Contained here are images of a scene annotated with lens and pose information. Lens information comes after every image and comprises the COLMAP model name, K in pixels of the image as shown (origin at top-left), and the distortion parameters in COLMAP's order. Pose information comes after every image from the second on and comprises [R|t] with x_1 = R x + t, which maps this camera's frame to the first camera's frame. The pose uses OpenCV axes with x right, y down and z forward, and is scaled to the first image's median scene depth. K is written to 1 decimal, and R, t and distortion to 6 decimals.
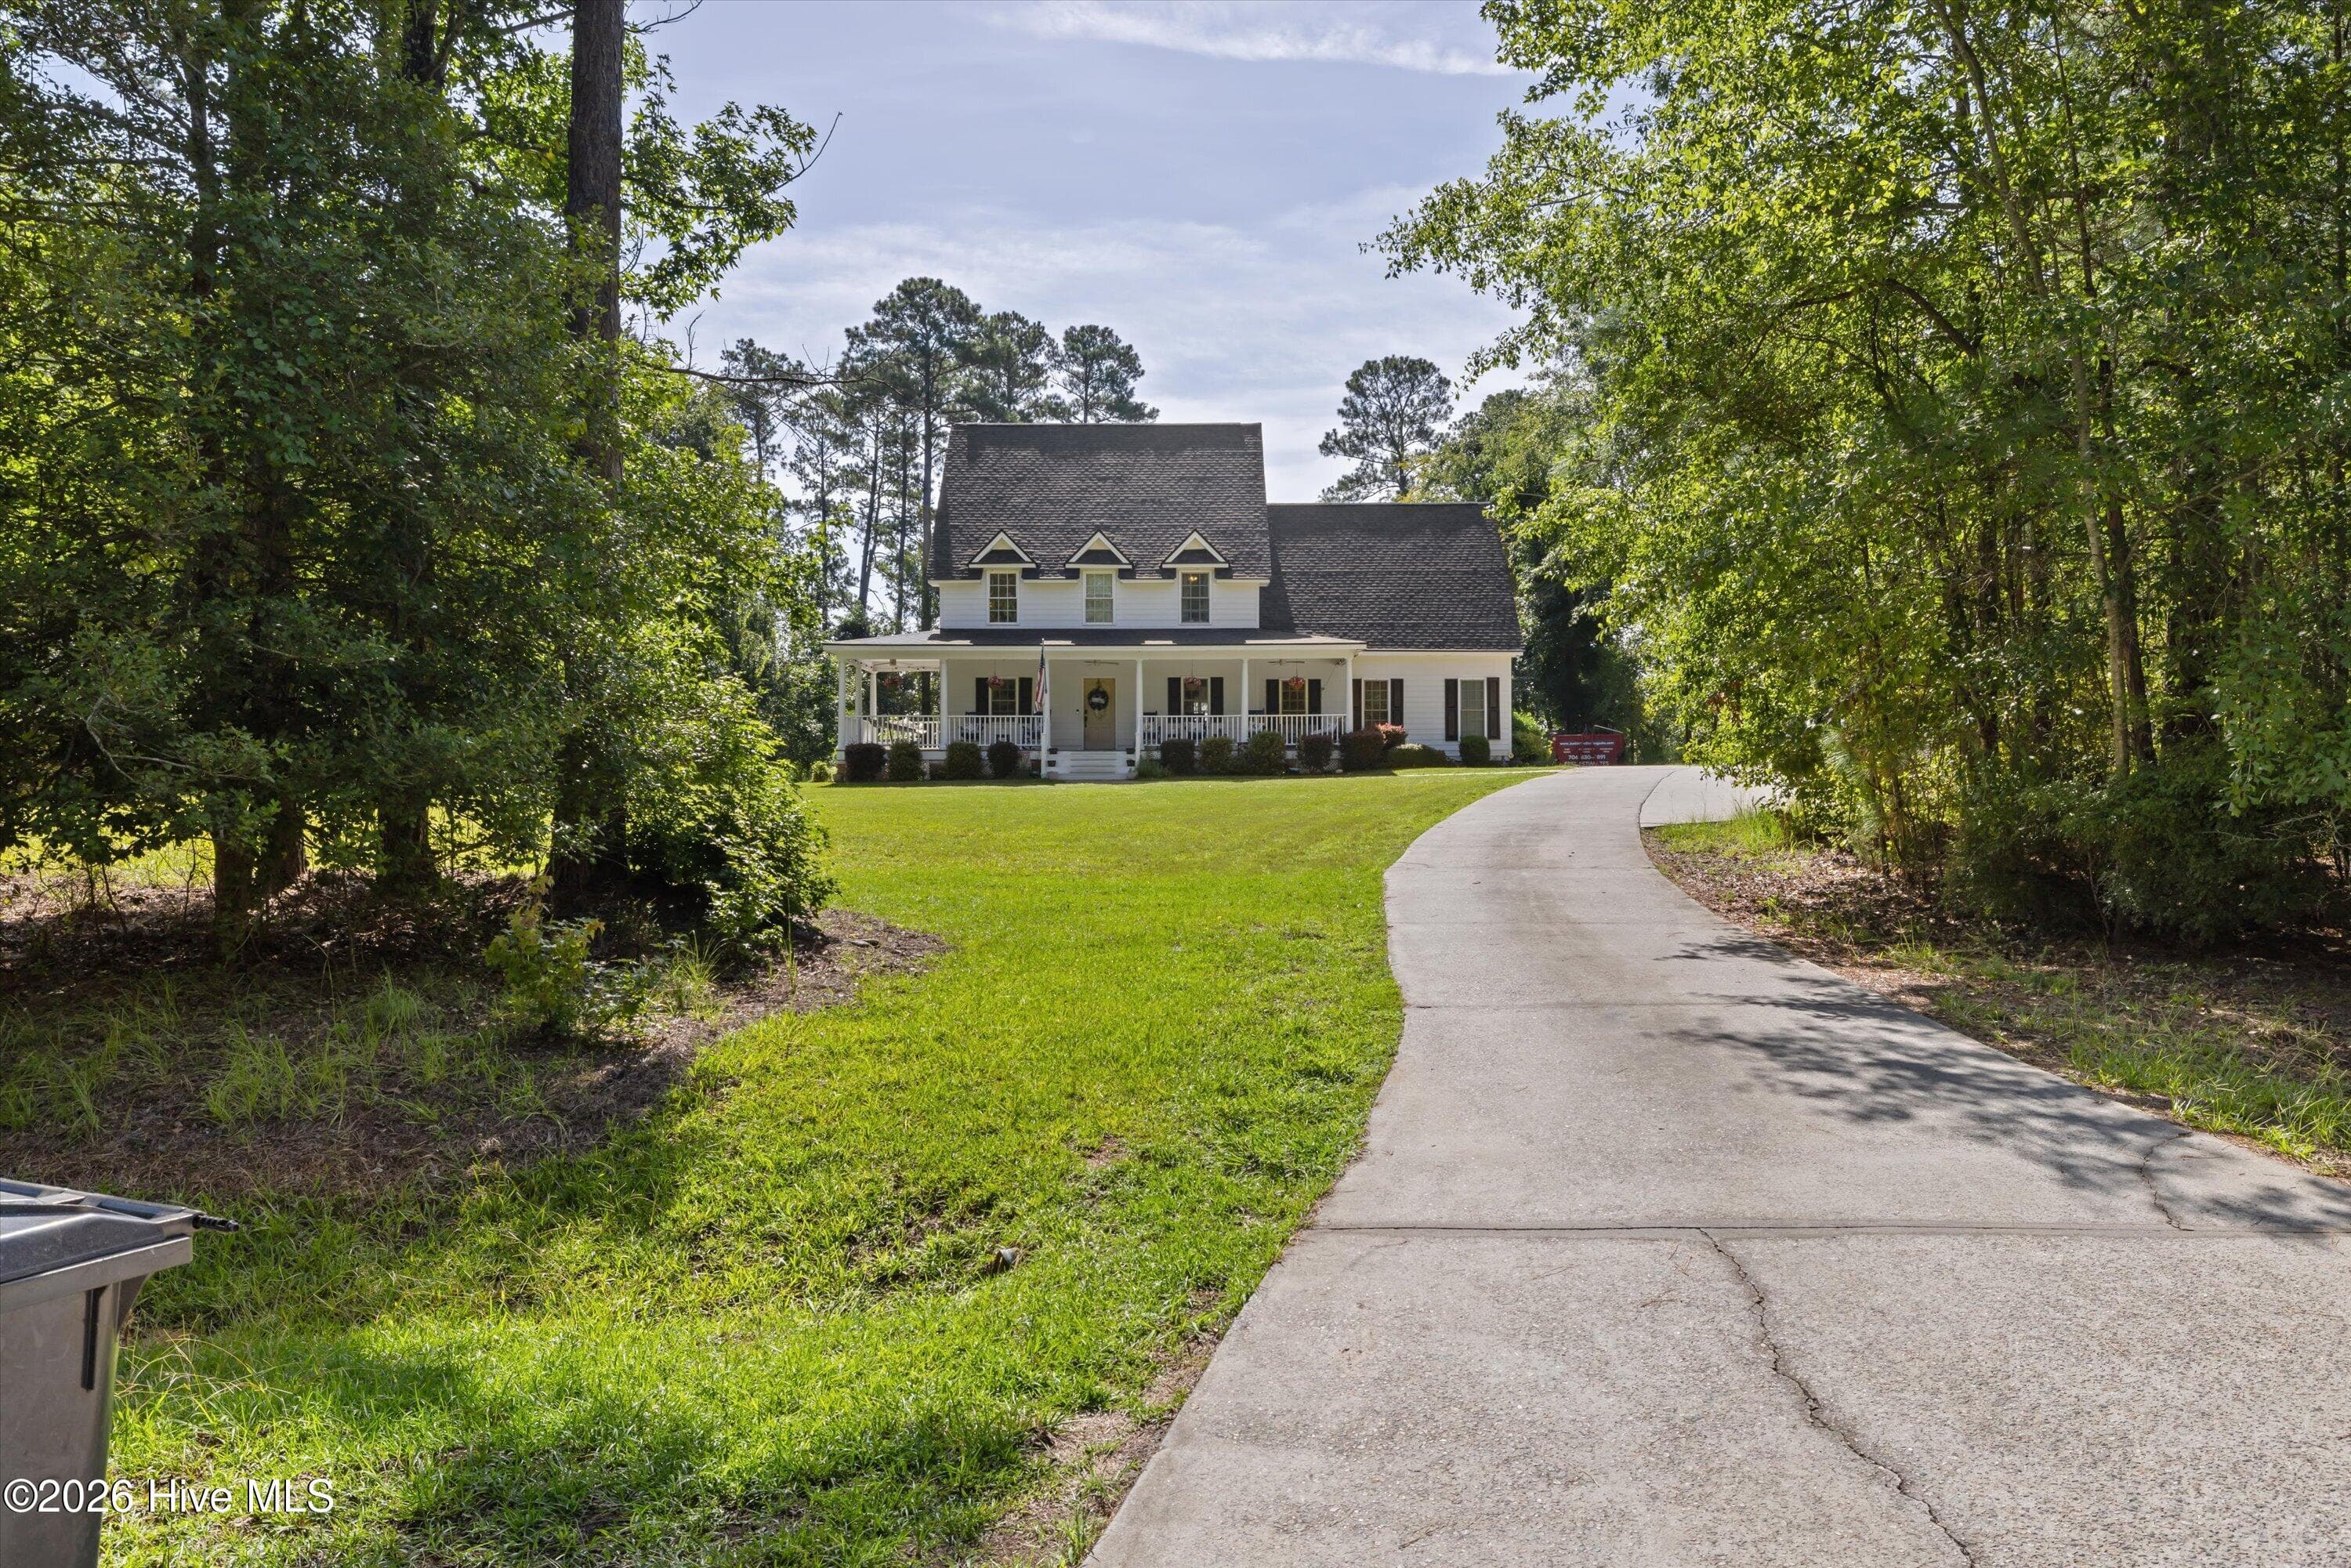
lens RADIAL K [[1736.4, 0, 1195.0], [0, 1736.4, 818.7], [0, 0, 1]] dist [0.037275, -0.002901]
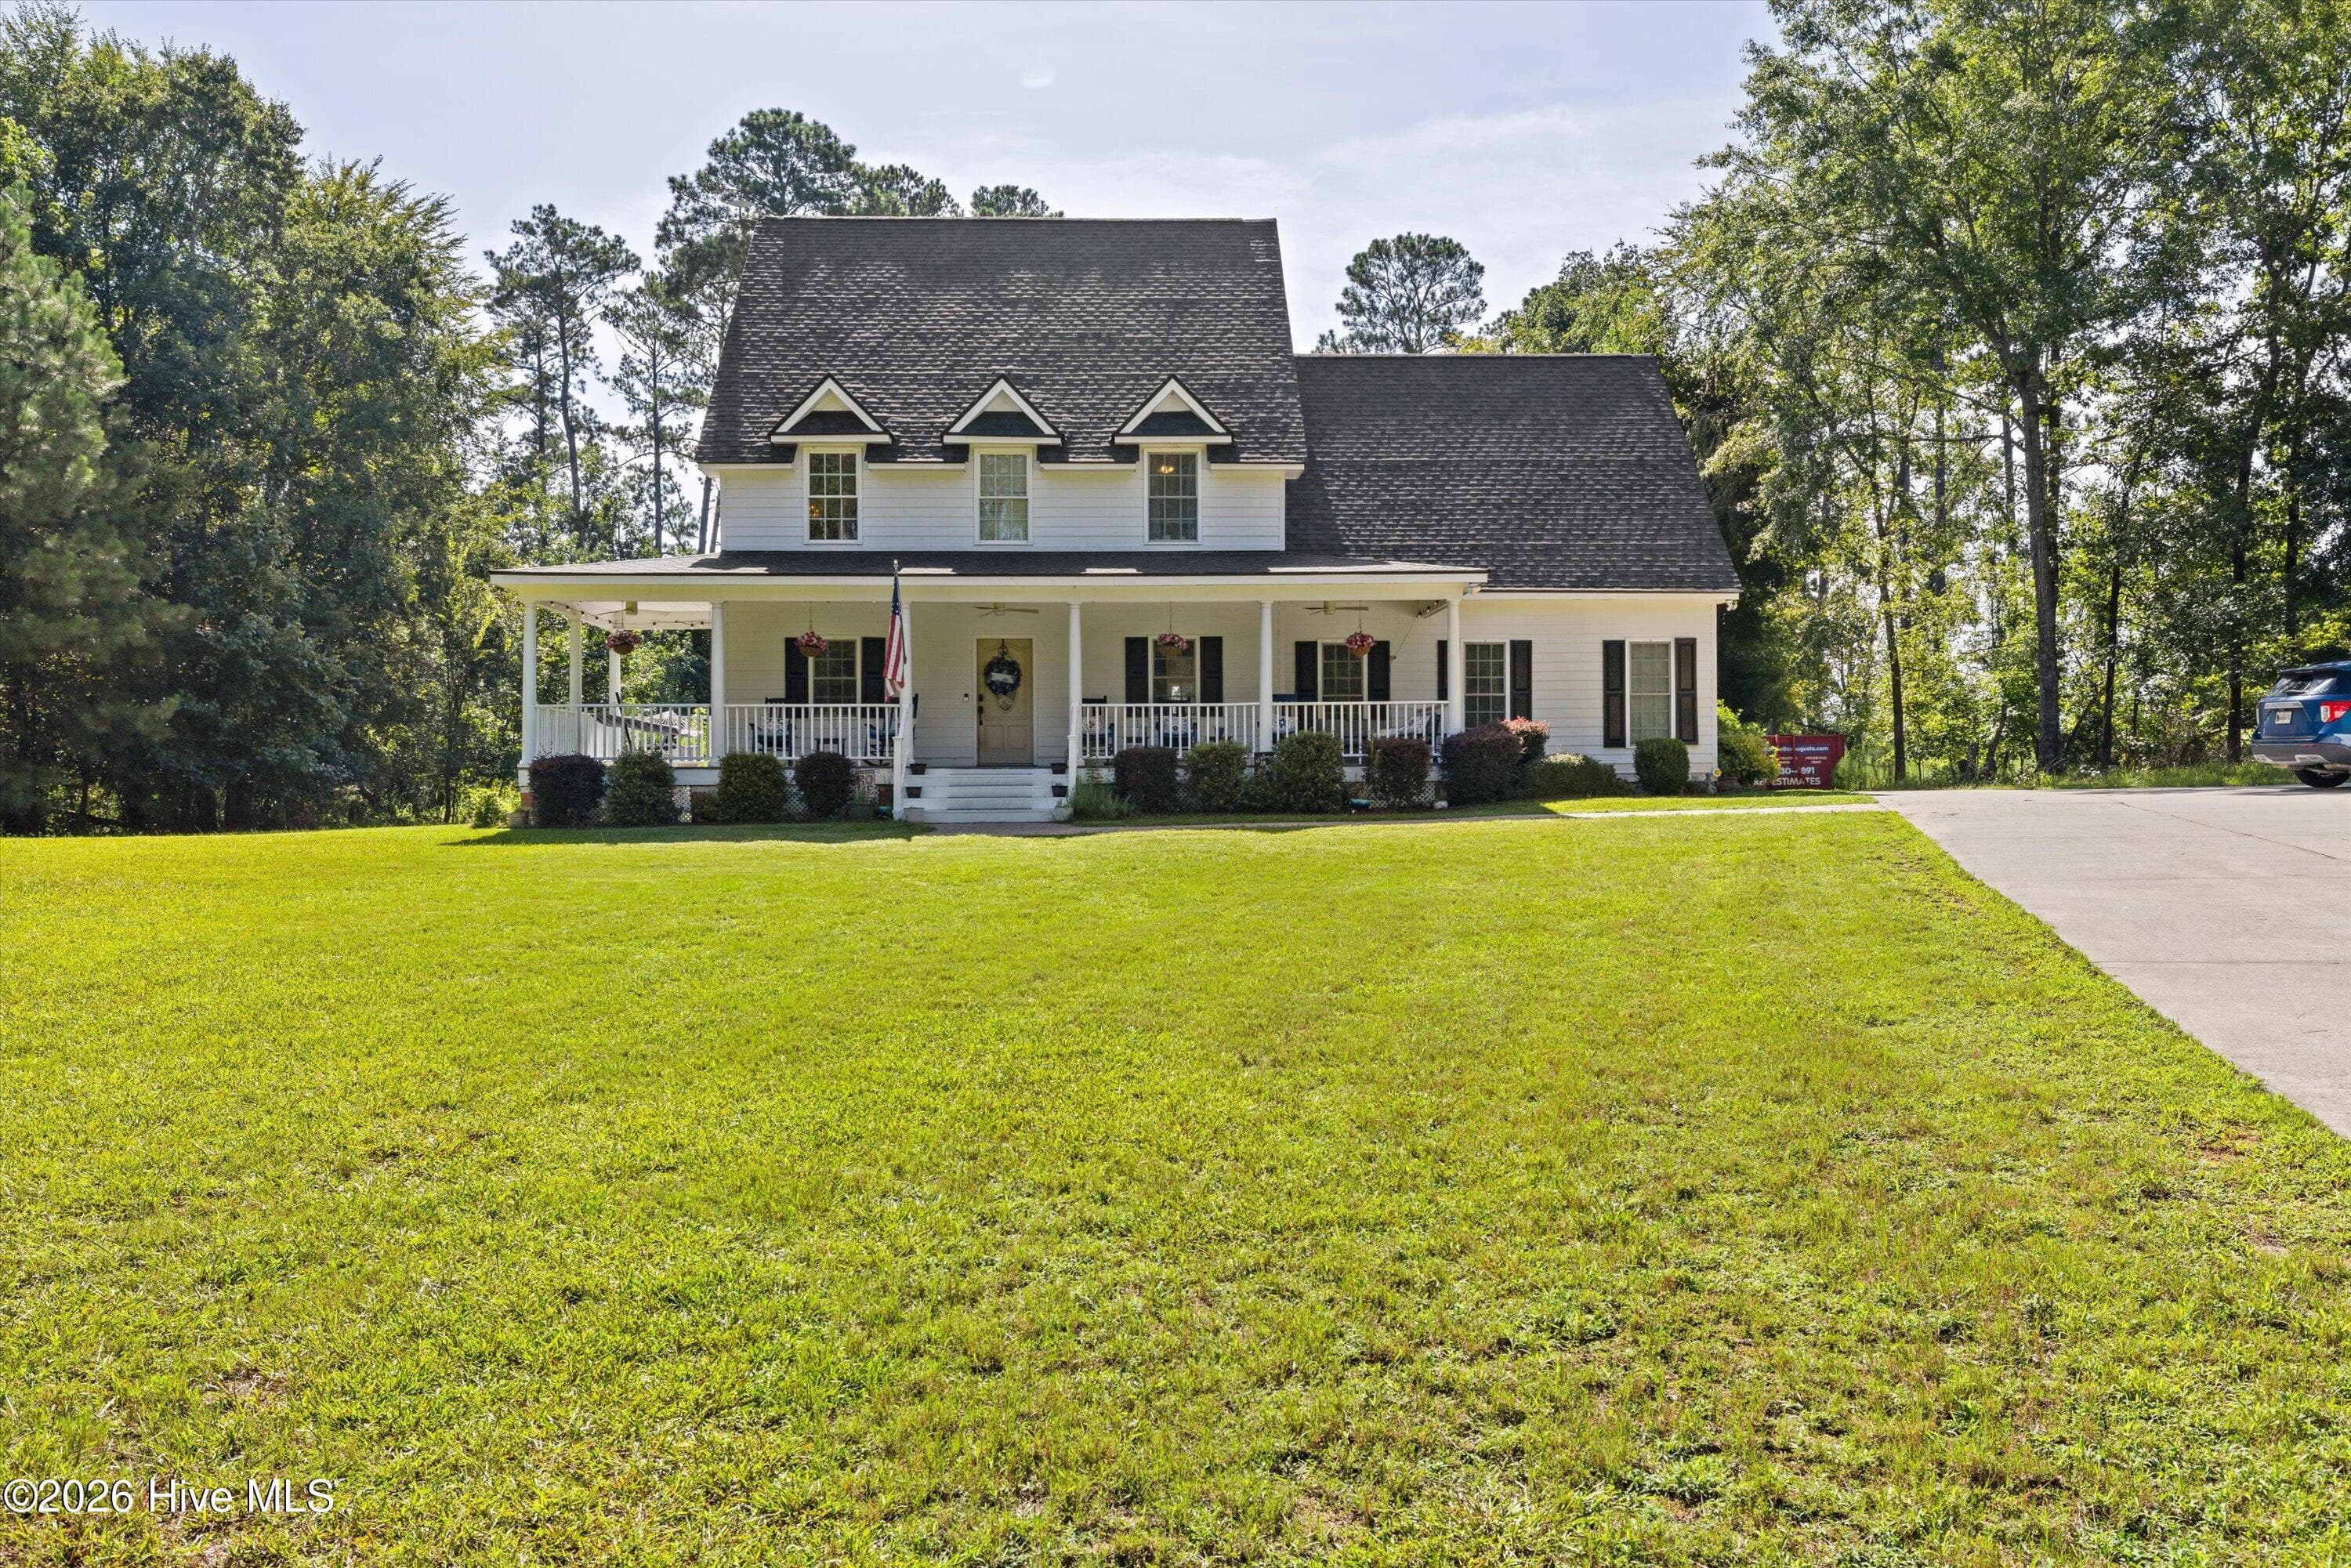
lens RADIAL K [[1907.2, 0, 1188.5], [0, 1907.2, 813.3], [0, 0, 1]] dist [0.011688, -0.015500]
pose [[0.999613, -0.003323, 0.027615, -0.012149], [0.003477, 0.999979, -0.005556, -0.019839], [-0.027596, 0.005650, 0.999603, 0.368942]]
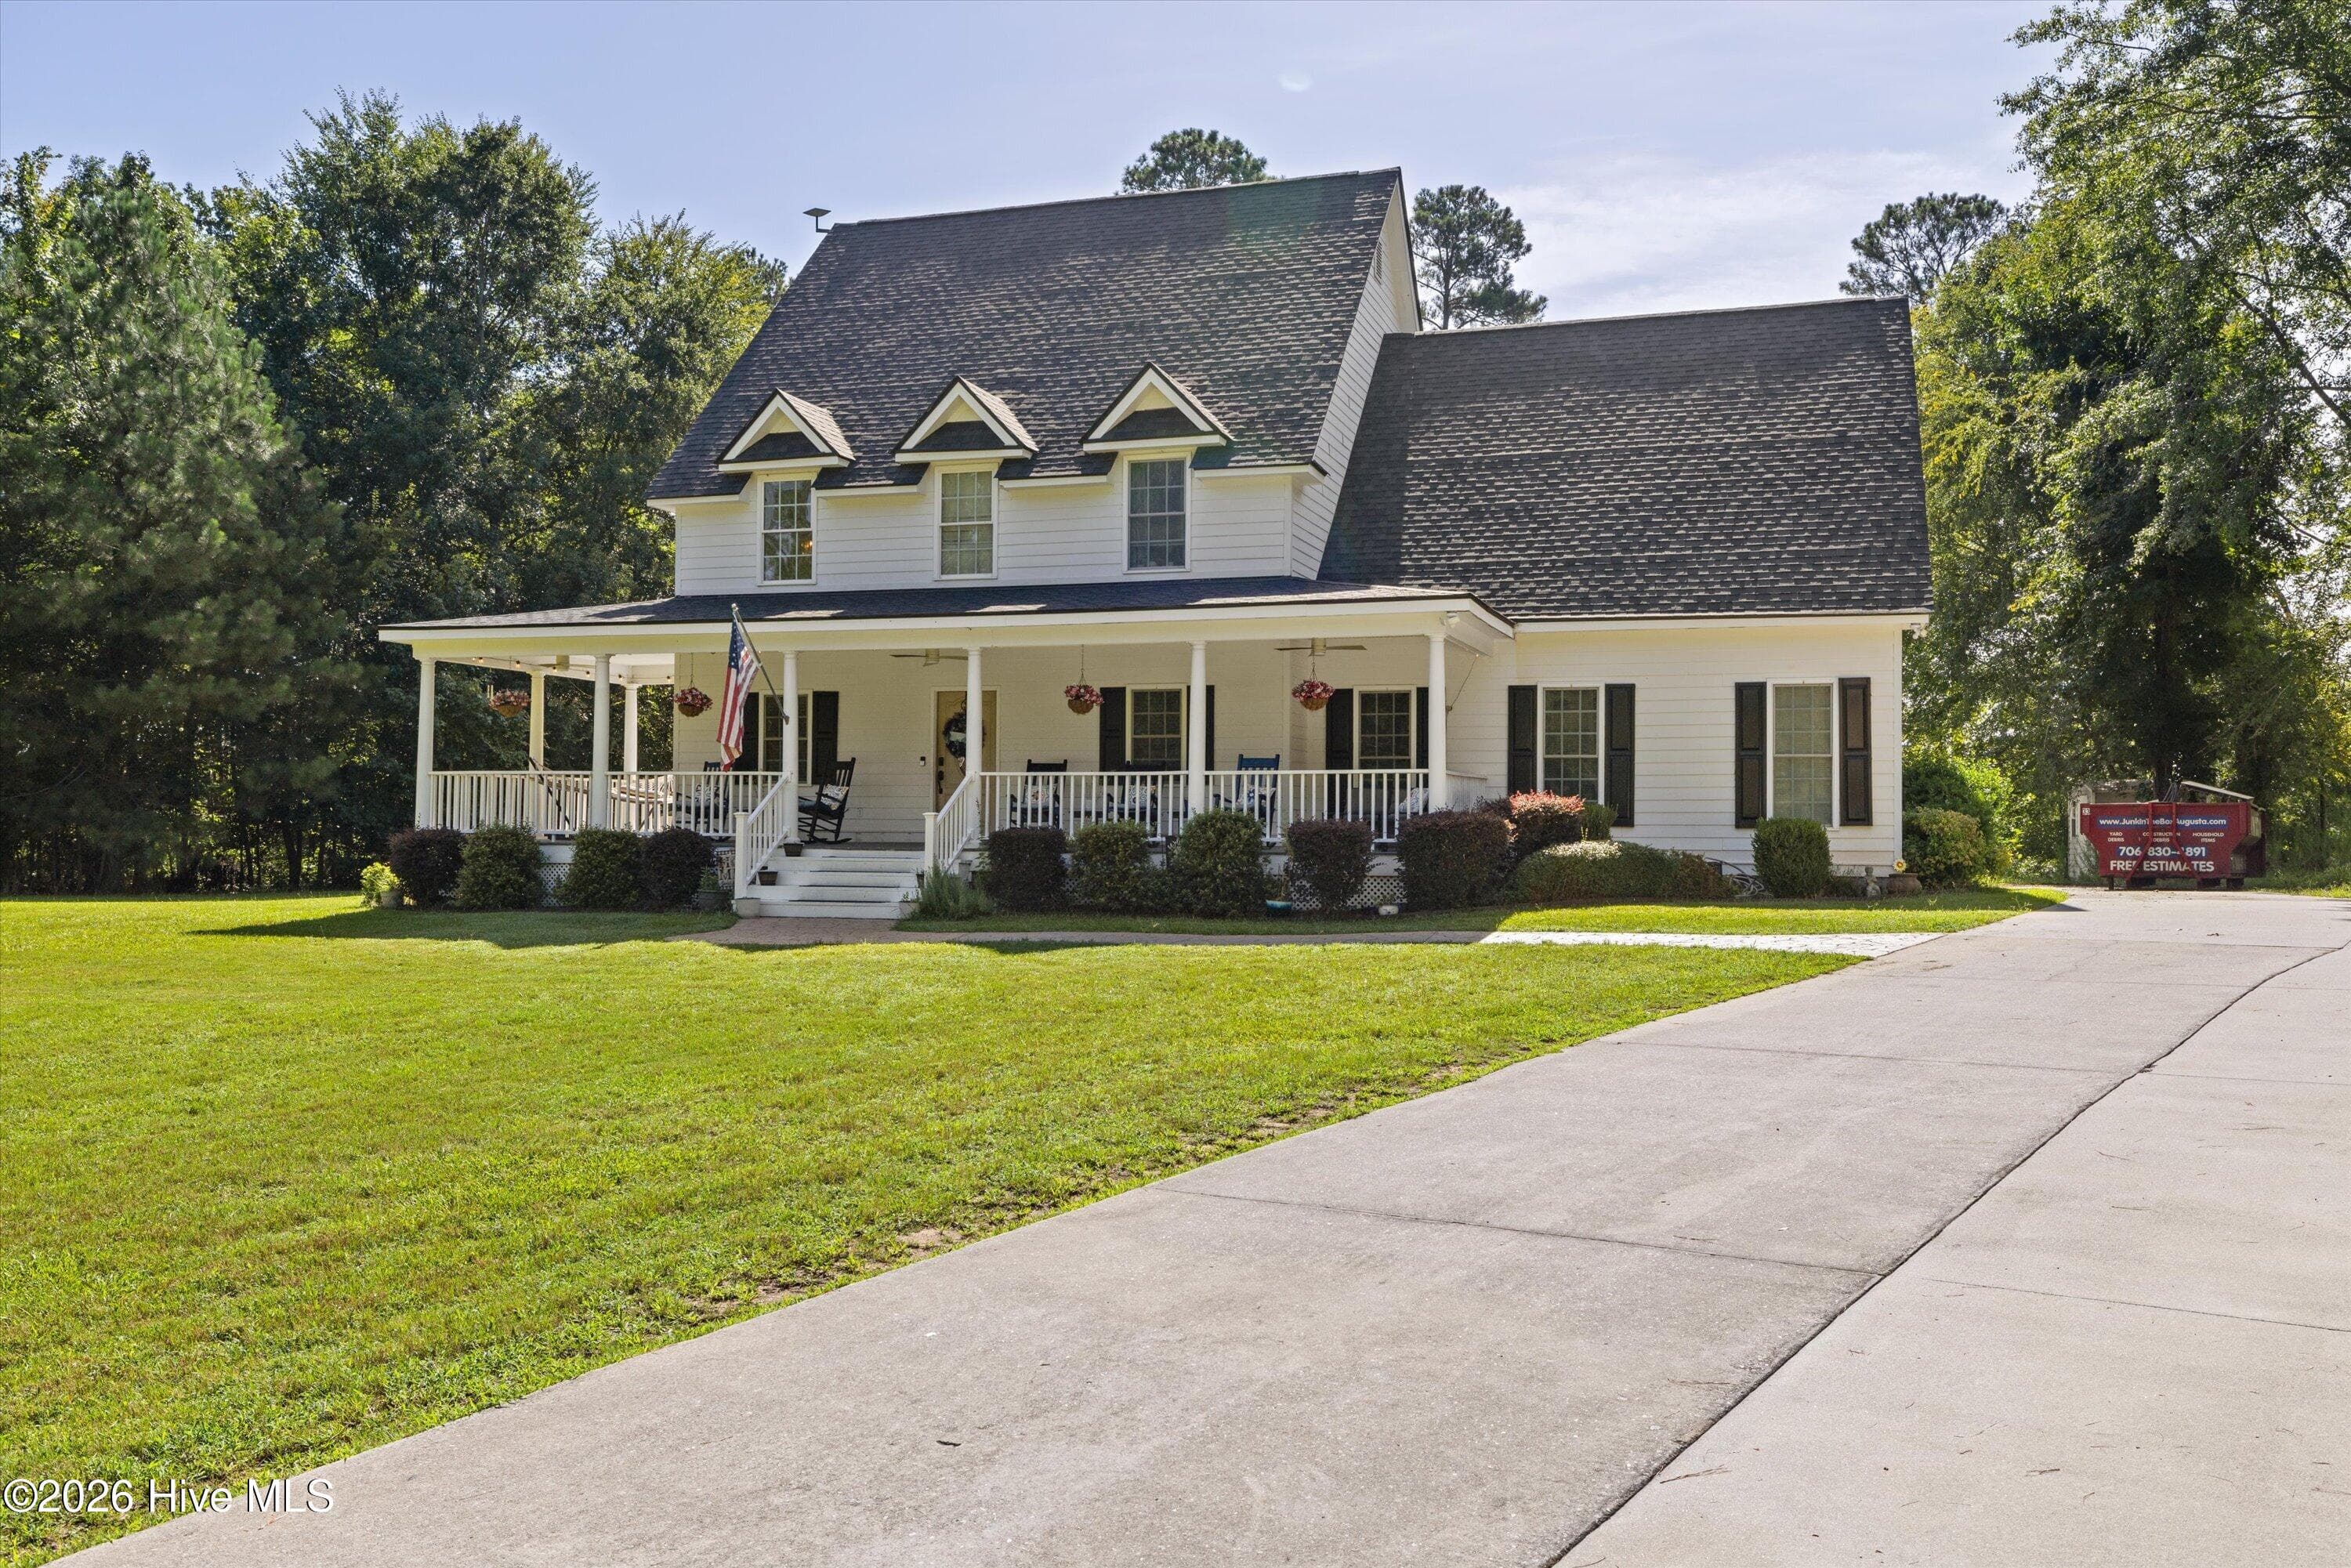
lens RADIAL K [[1907.2, 0, 1180.3], [0, 1907.2, 807.3], [0, 0, 1]] dist [0.011688, -0.015500]
pose [[0.947904, 0.007442, -0.318470, 0.164189], [-0.015089, 0.999654, -0.021554, -0.037675], [0.318199, 0.025236, 0.947688, 0.512819]]
